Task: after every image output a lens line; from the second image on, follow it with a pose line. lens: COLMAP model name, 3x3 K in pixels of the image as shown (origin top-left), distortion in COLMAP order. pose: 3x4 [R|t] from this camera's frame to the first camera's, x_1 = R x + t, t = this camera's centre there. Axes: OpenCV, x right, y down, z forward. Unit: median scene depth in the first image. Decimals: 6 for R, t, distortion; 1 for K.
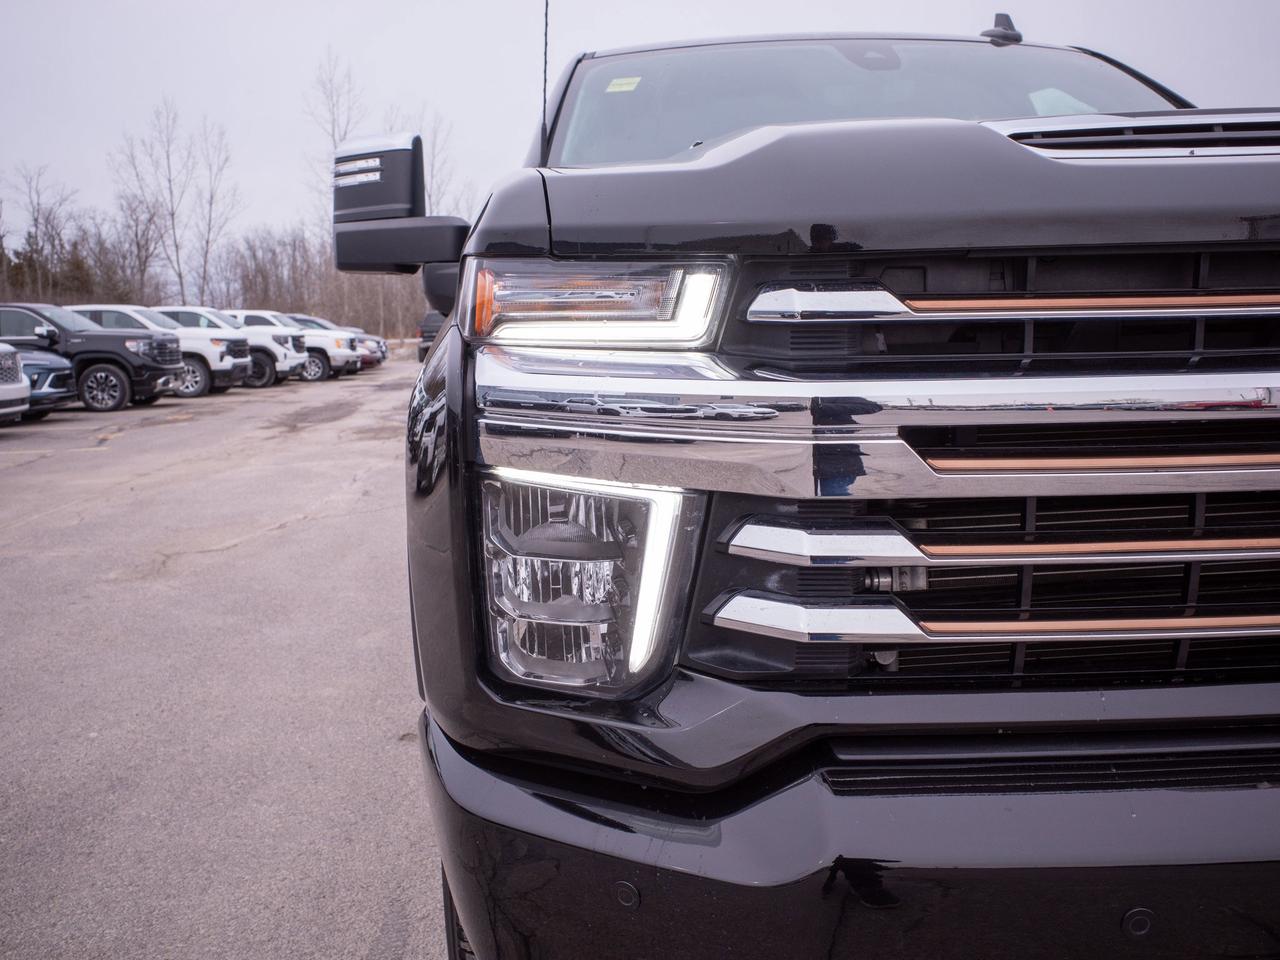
lens RADIAL K [[1151.1, 0, 640.0], [0, 1151.1, 480.0], [0, 0, 1]] dist [-0.053996, 0.015988]
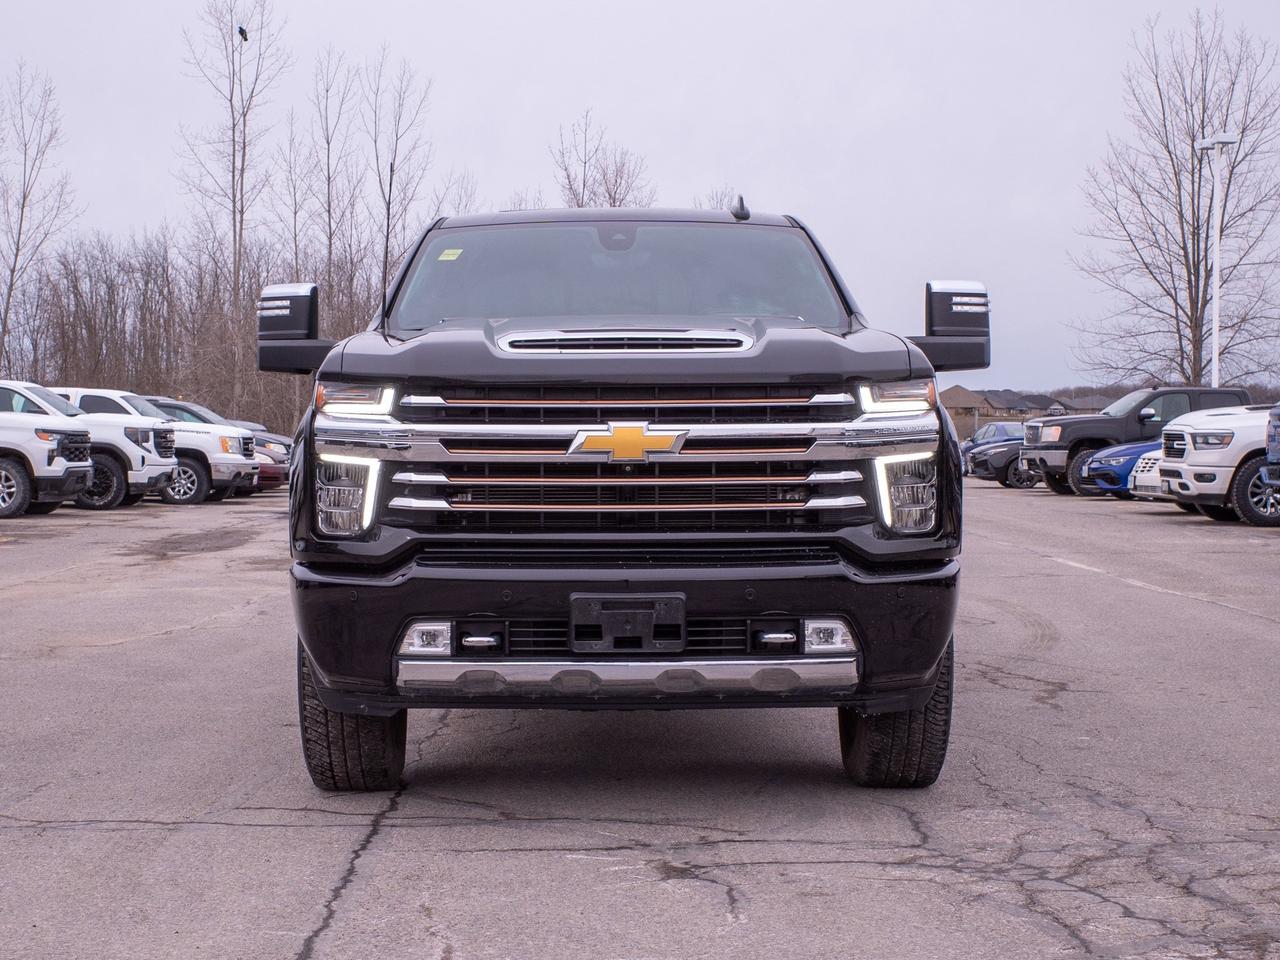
lens RADIAL K [[2249.7, 0, 603.9], [0, 2249.7, 480.1], [0, 0, 1]] dist [-0.047466, -0.043473]
pose [[0.996092, 0.028496, -0.083600, 0.057612], [-0.037721, 0.993112, -0.110932, 0.035580], [0.079863, 0.113652, 0.990306, -0.246085]]
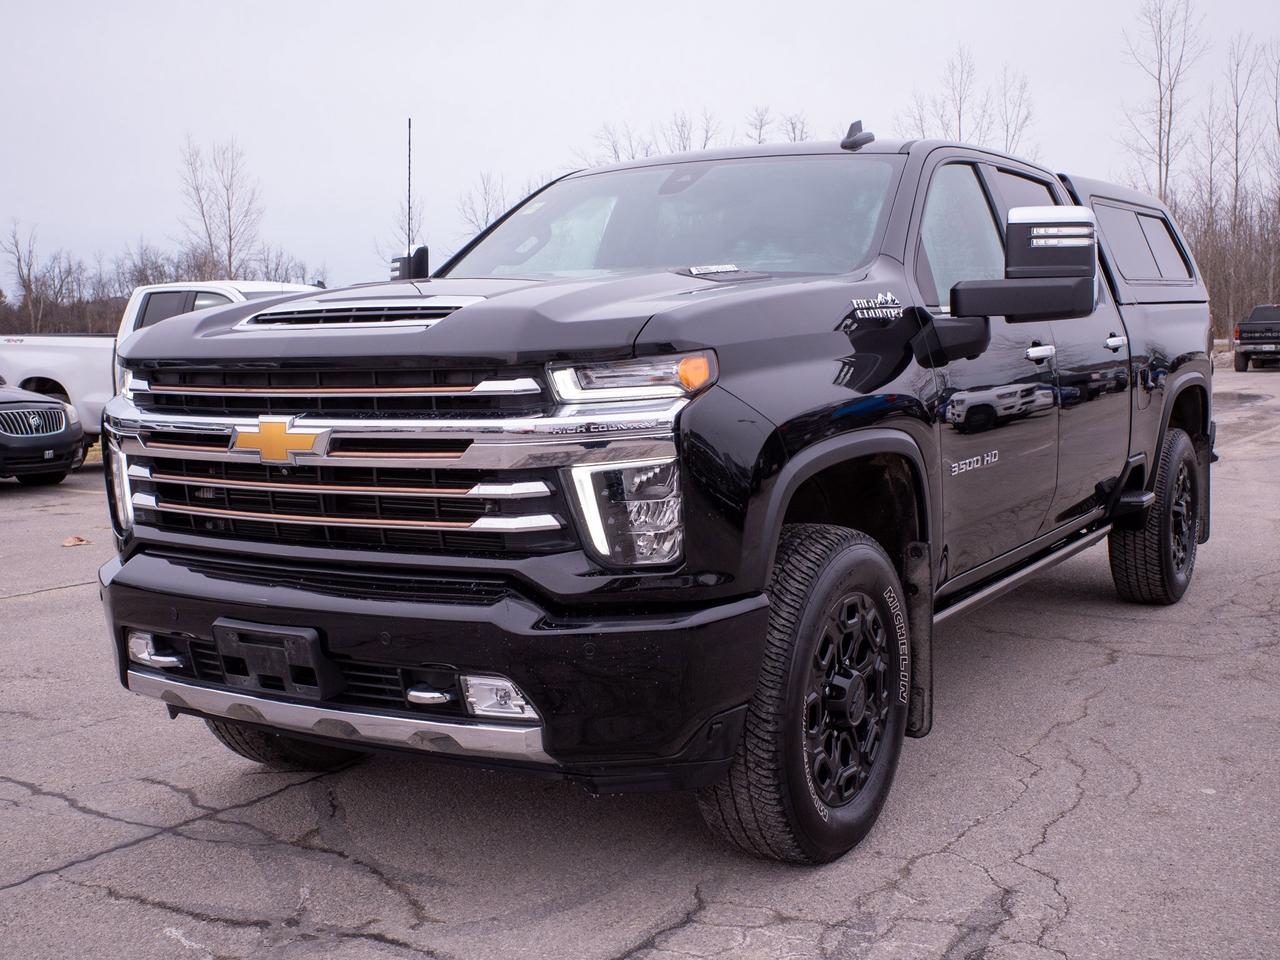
lens RADIAL K [[1510.7, 0, 640.0], [0, 1510.7, 480.0], [0, 0, 1]] dist [-0.041133, -0.001083]
pose [[0.800962, 0.074221, -0.594097, 0.164582], [-0.087975, 0.996106, 0.005836, -0.002552], [0.592217, 0.047591, 0.804372, -0.060280]]
